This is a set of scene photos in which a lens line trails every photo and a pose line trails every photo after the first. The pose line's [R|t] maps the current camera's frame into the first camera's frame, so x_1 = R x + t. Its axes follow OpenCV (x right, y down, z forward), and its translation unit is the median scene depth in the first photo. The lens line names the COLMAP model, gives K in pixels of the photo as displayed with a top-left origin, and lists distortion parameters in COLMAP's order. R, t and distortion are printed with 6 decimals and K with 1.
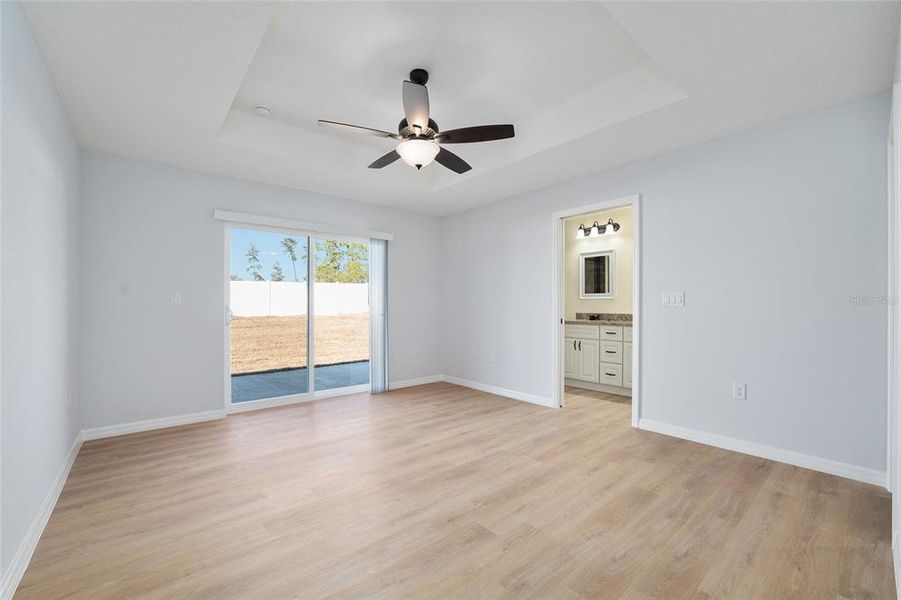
lens RADIAL K [[363.5, 0, 450.5], [0, 363.5, 300.0], [0, 0, 1]] dist [-0.036542, 0.007979]
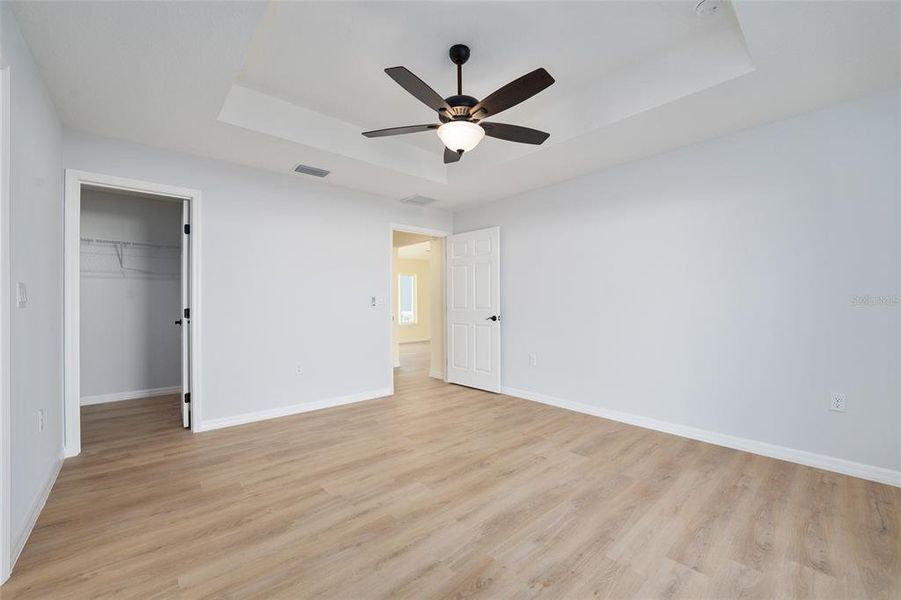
lens RADIAL K [[363.5, 0, 450.5], [0, 363.5, 300.0], [0, 0, 1]] dist [-0.036542, 0.007979]
pose [[-0.999538, 0.004415, -0.030073, -0.033070], [0.005015, 0.999789, -0.019905, 0.023634], [0.029978, -0.020047, -0.999349, 1.894112]]
